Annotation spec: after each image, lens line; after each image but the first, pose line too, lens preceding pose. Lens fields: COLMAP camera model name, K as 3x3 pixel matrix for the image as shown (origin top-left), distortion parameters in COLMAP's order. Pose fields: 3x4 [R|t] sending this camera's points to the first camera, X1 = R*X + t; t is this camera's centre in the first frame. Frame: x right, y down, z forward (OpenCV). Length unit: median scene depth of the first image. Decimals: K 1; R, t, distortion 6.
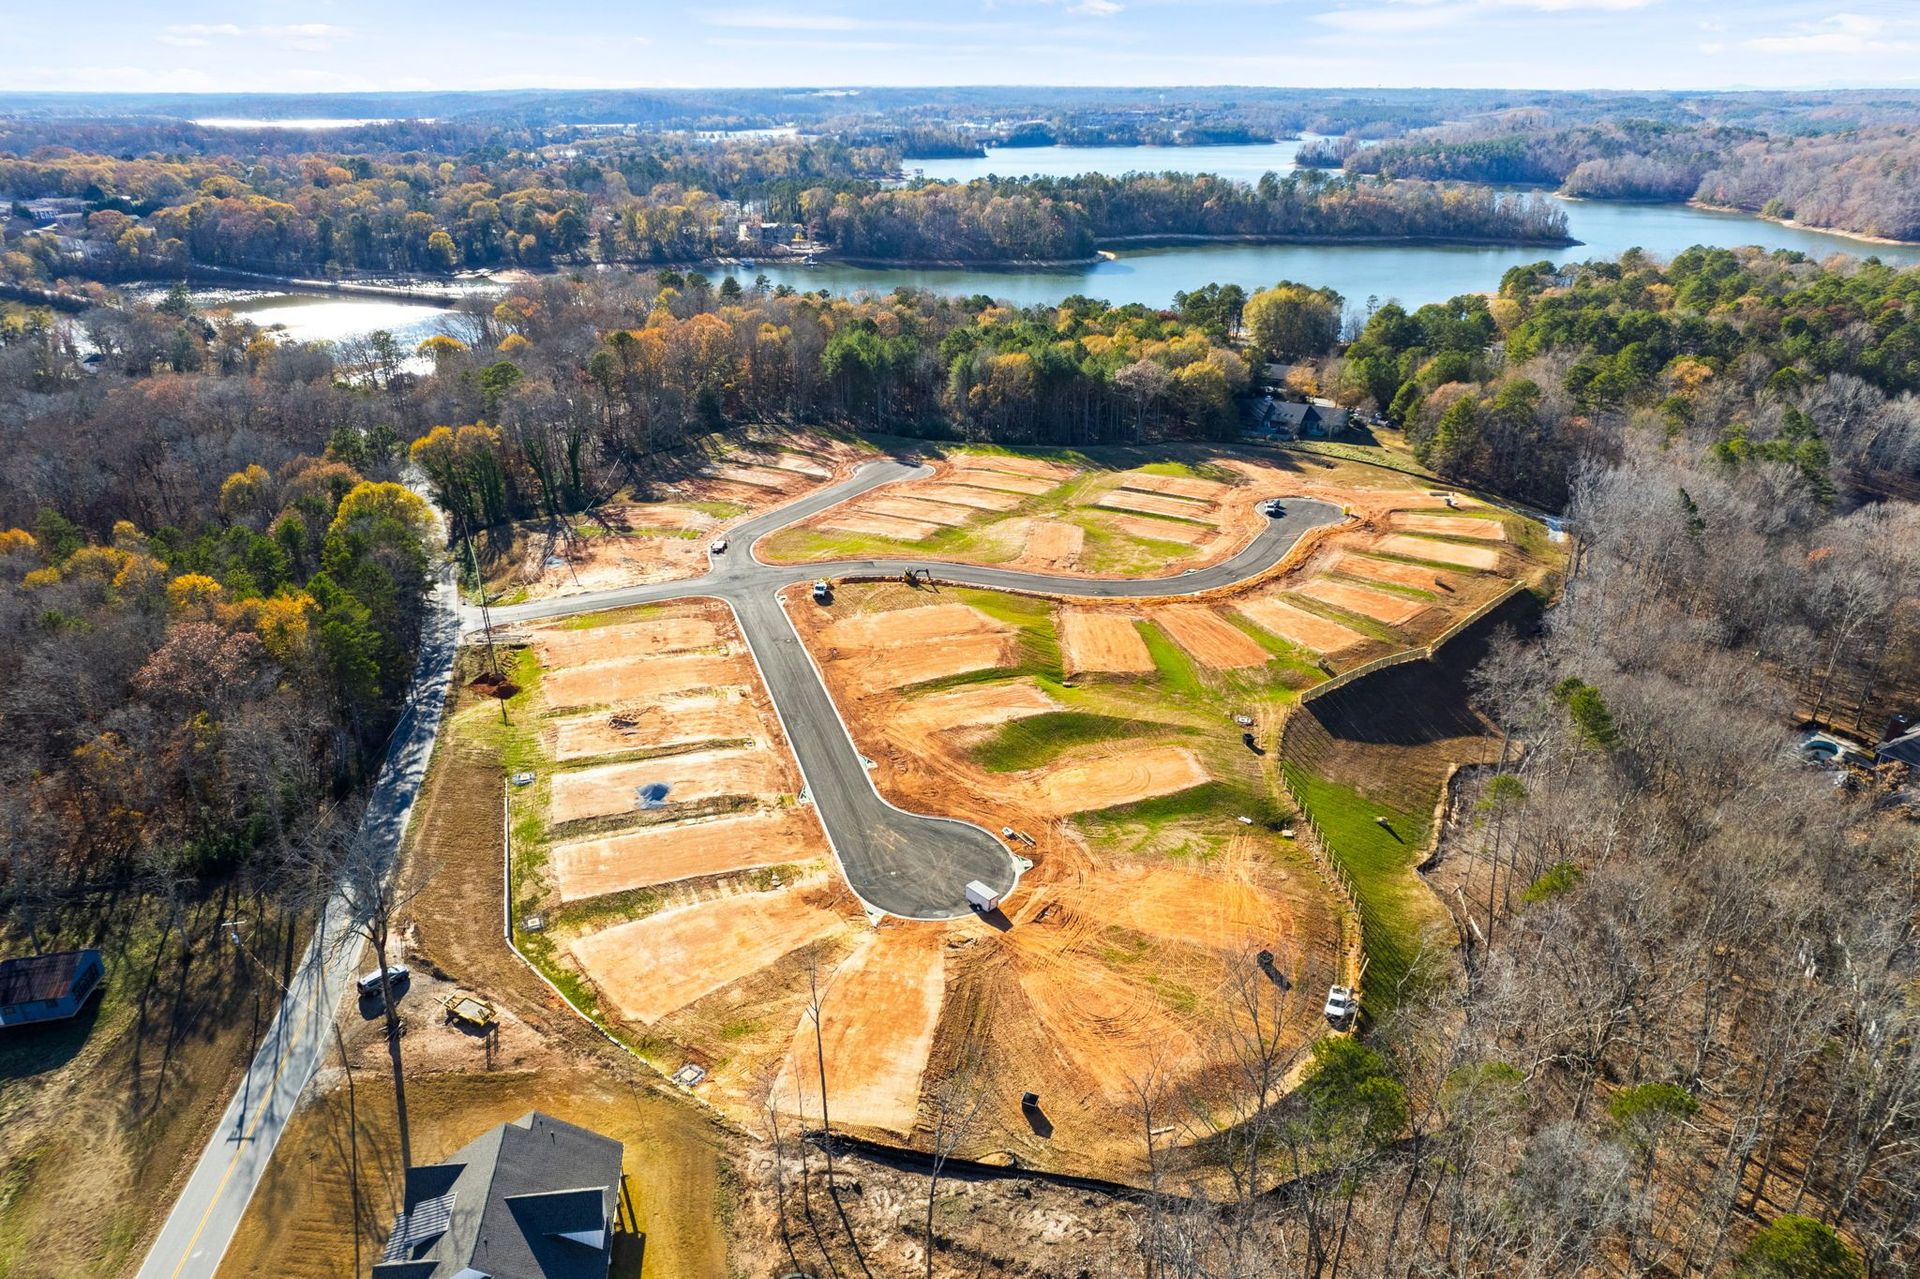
lens RADIAL K [[1243.5, 0, 956.3], [0, 1243.5, 640.2], [0, 0, 1]] dist [-0.070254, 0.061783]
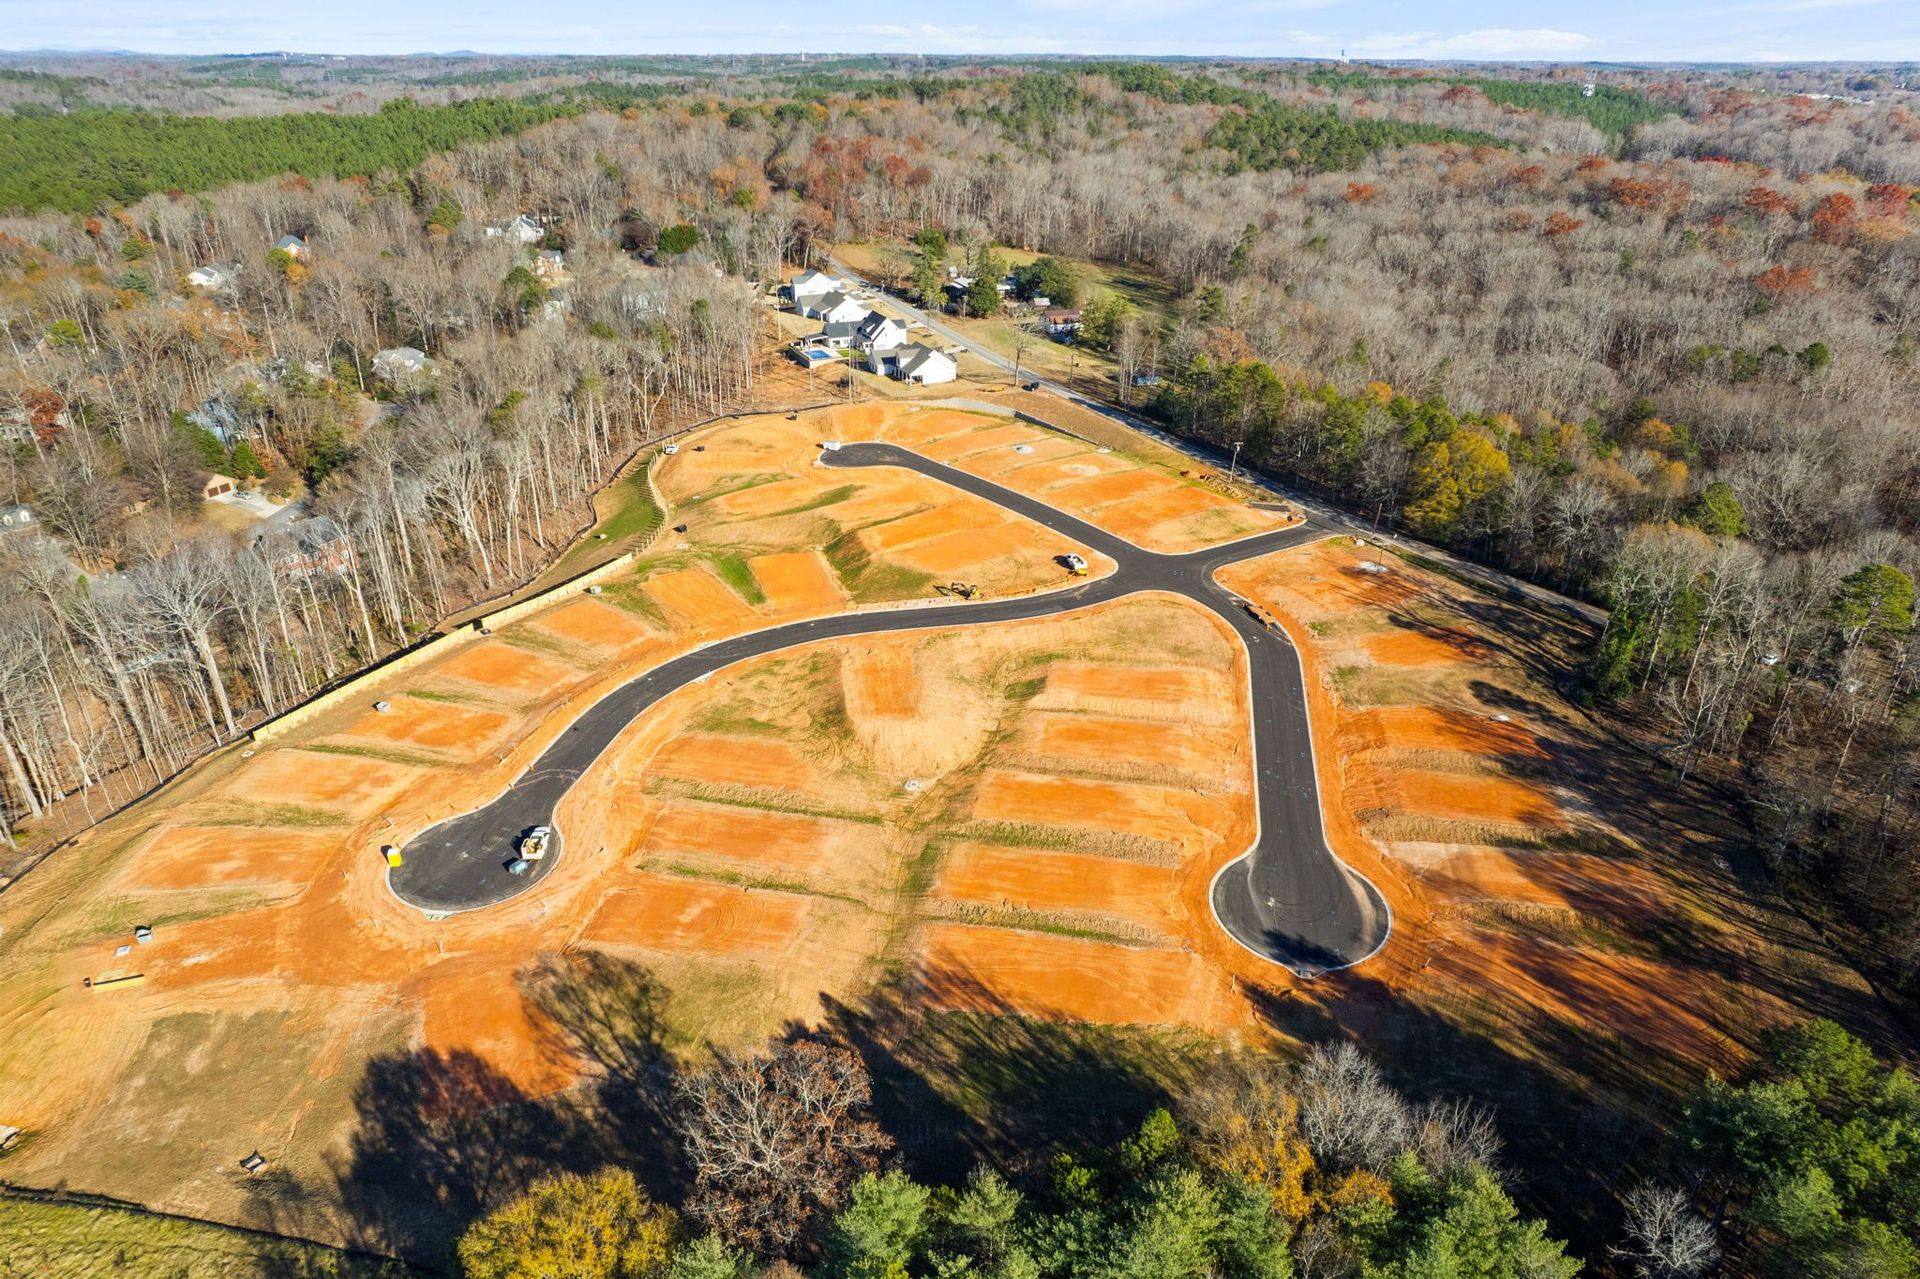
lens RADIAL K [[1233.0, 0, 954.2], [0, 1233.0, 636.0], [0, 0, 1]] dist [-0.075015, 0.070218]
pose [[-0.958305, 0.120505, -0.259097, 0.316663], [-0.120734, 0.651064, 0.749359, -0.926246], [0.258990, 0.749396, -0.609369, 2.027183]]
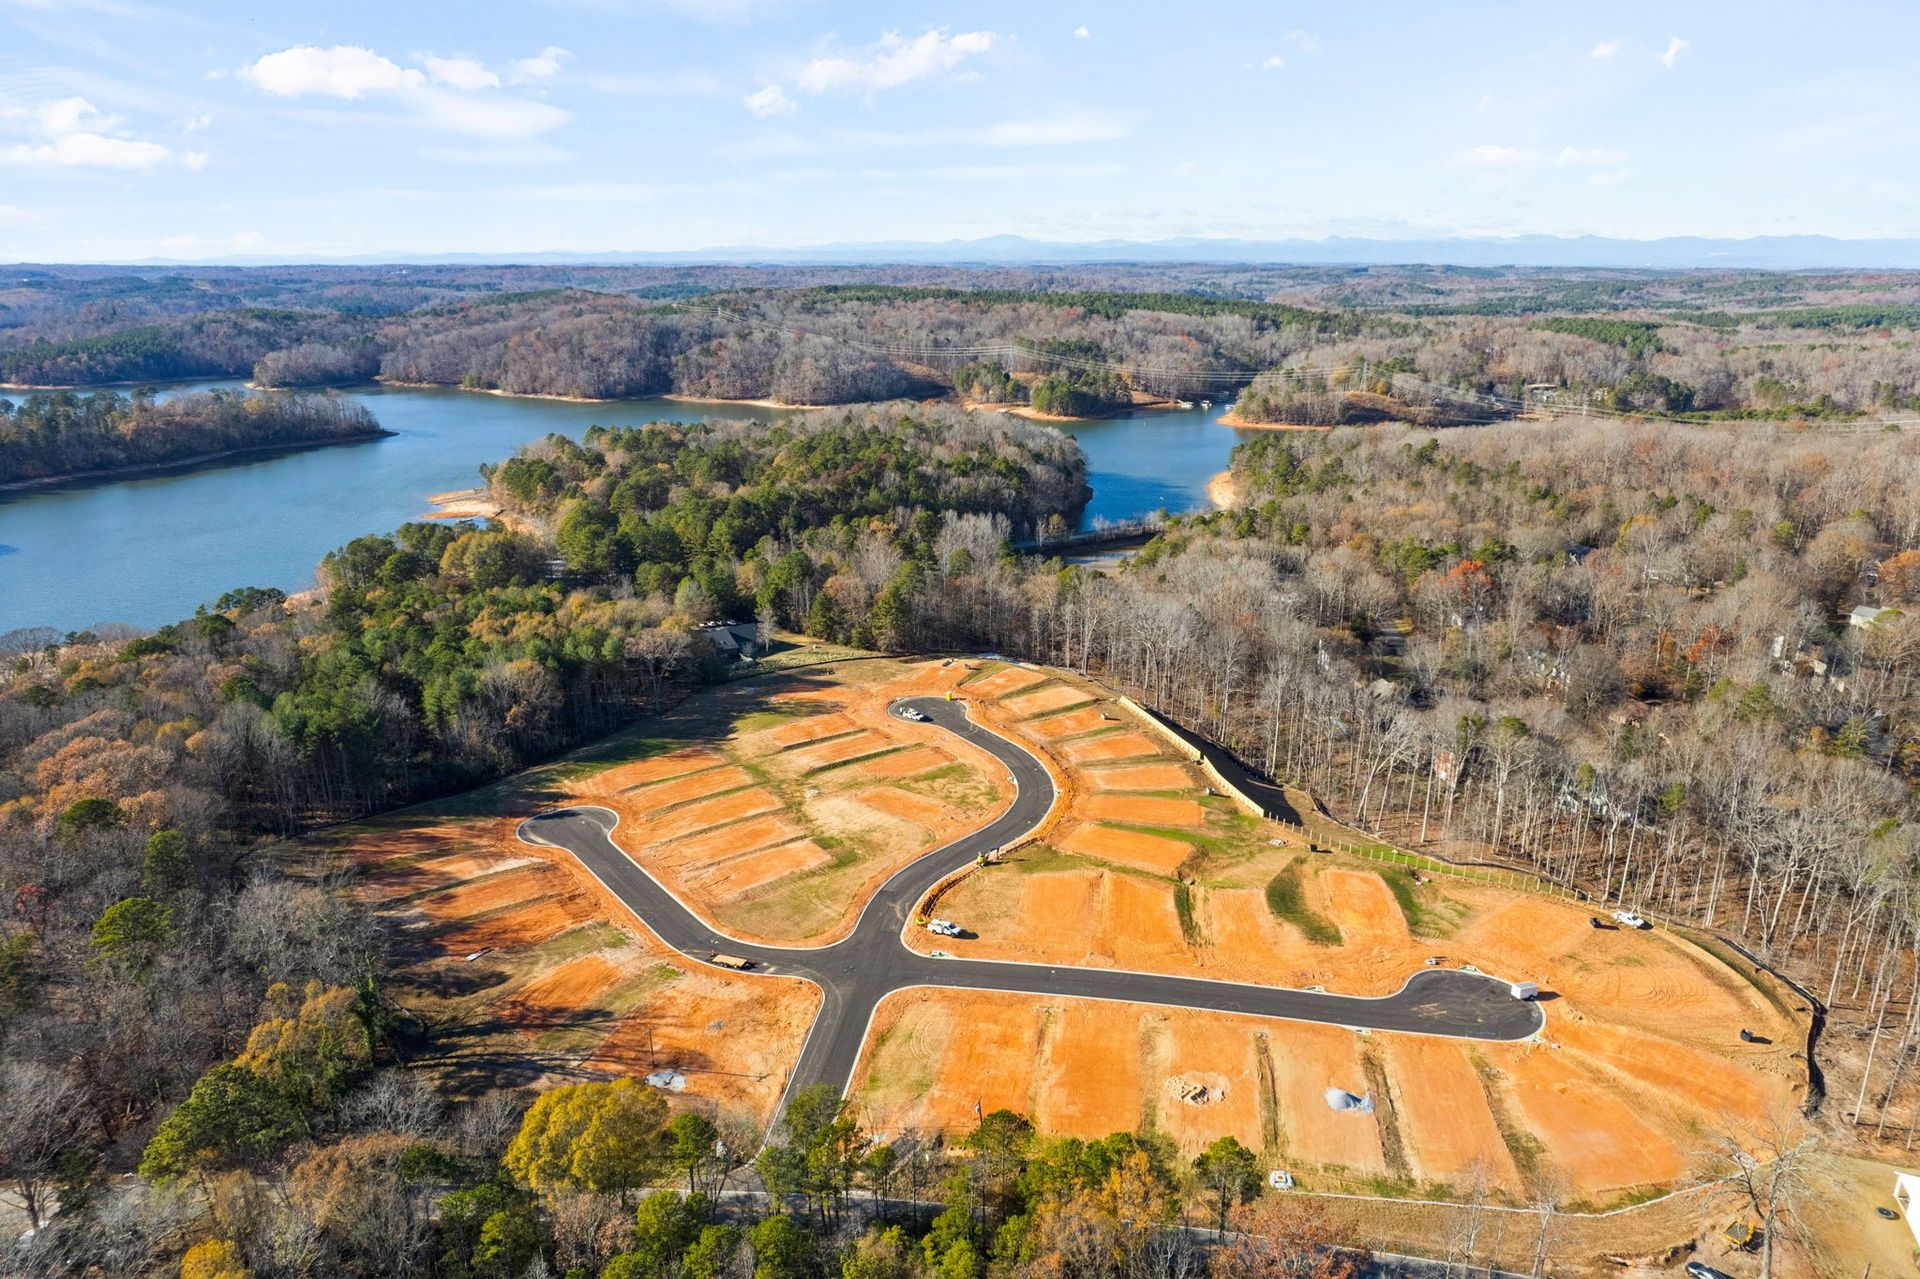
lens RADIAL K [[1233.0, 0, 954.2], [0, 1233.0, 636.0], [0, 0, 1]] dist [-0.075015, 0.070218]
pose [[0.459192, -0.262020, 0.848816, -1.040586], [0.364803, 0.926845, 0.088757, -0.405509], [-0.809977, 0.268894, 0.521185, 0.554366]]
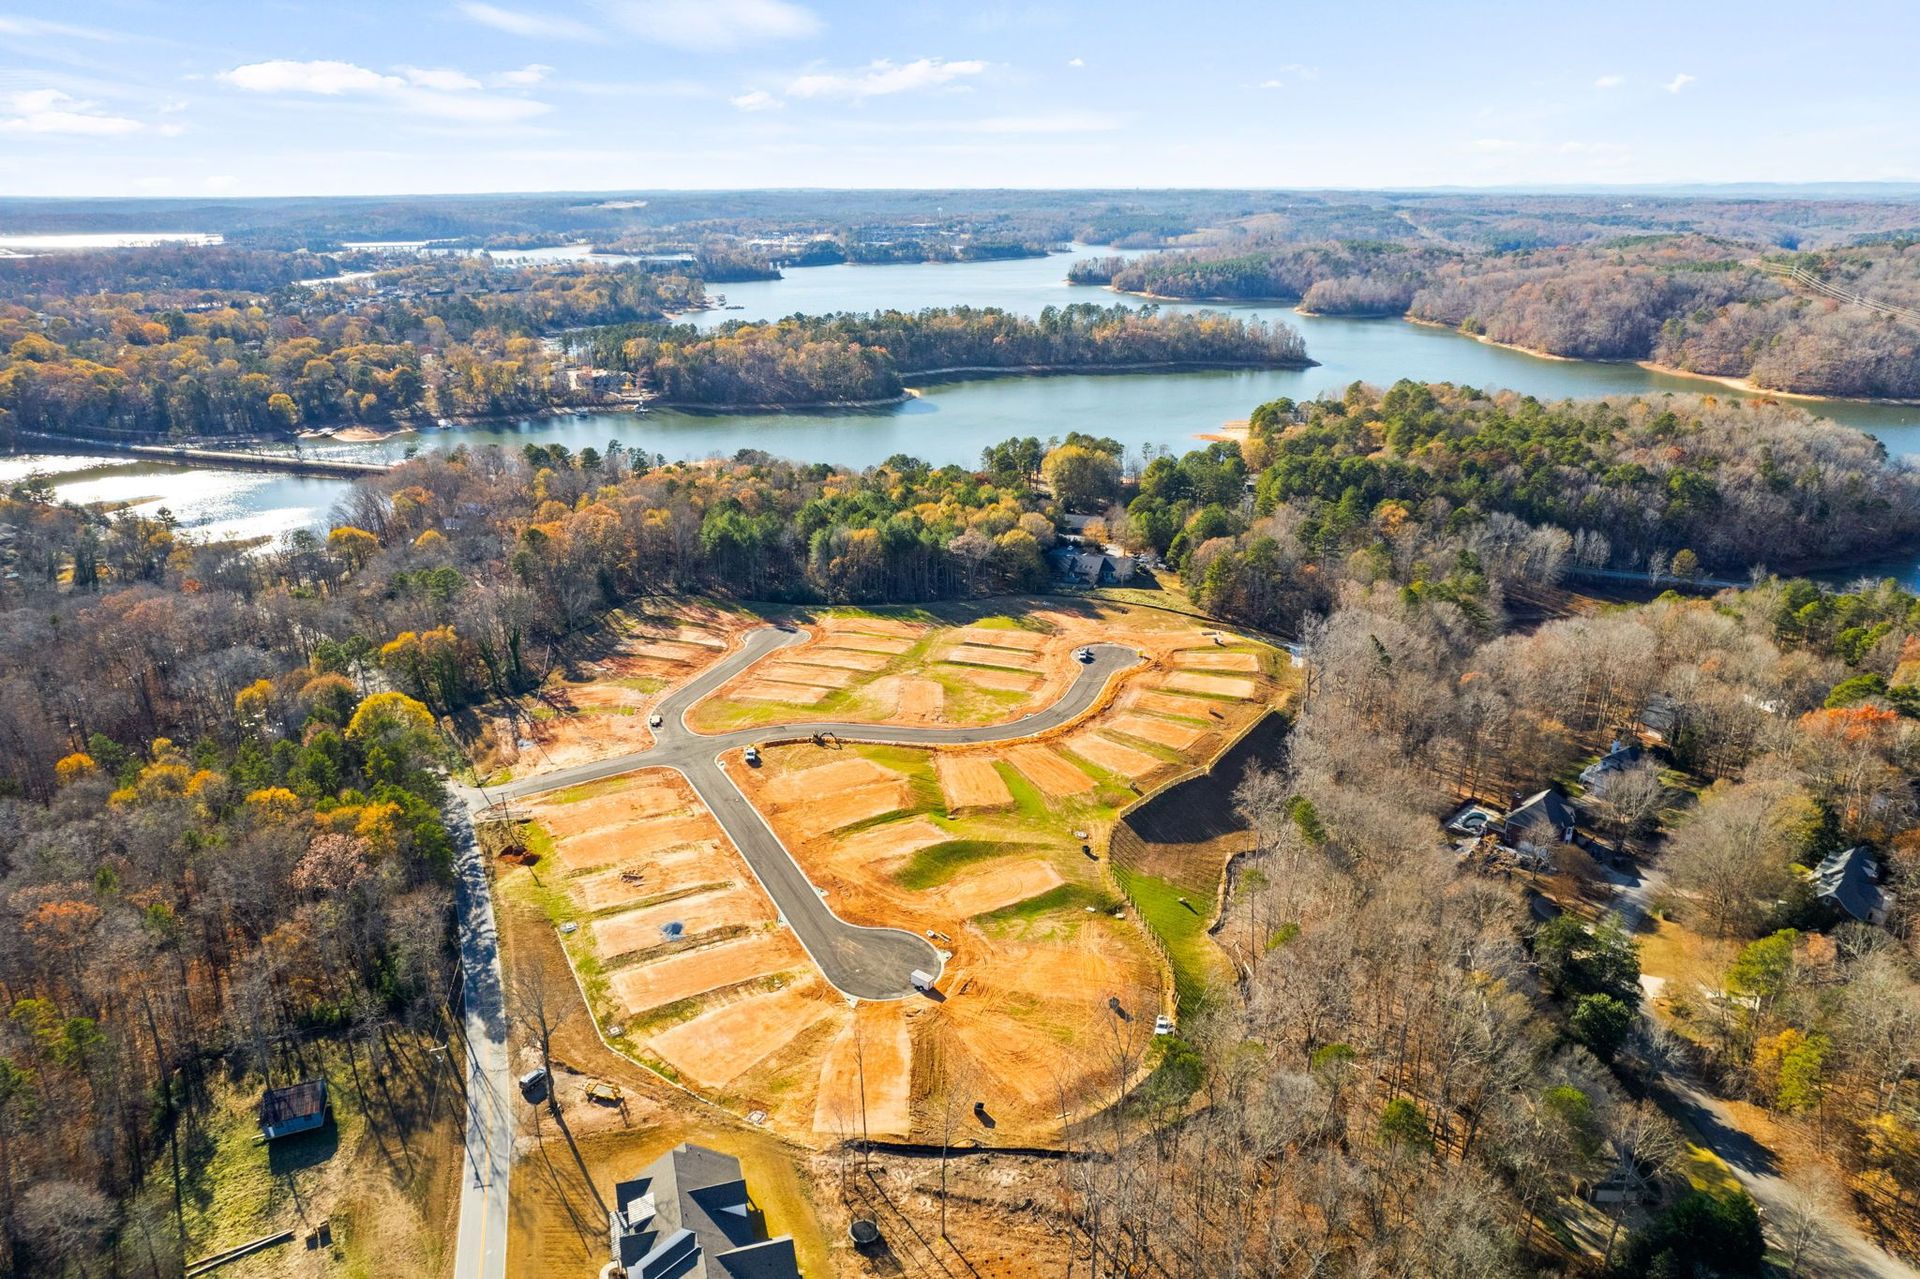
lens RADIAL K [[1231.8, 0, 955.0], [0, 1231.8, 641.7], [0, 0, 1]] dist [-0.059912, 0.044436]
pose [[0.986171, -0.059480, 0.154689, -0.111871], [0.069816, 0.995615, -0.062263, -0.078072], [-0.150308, 0.072202, 0.985999, -0.366532]]
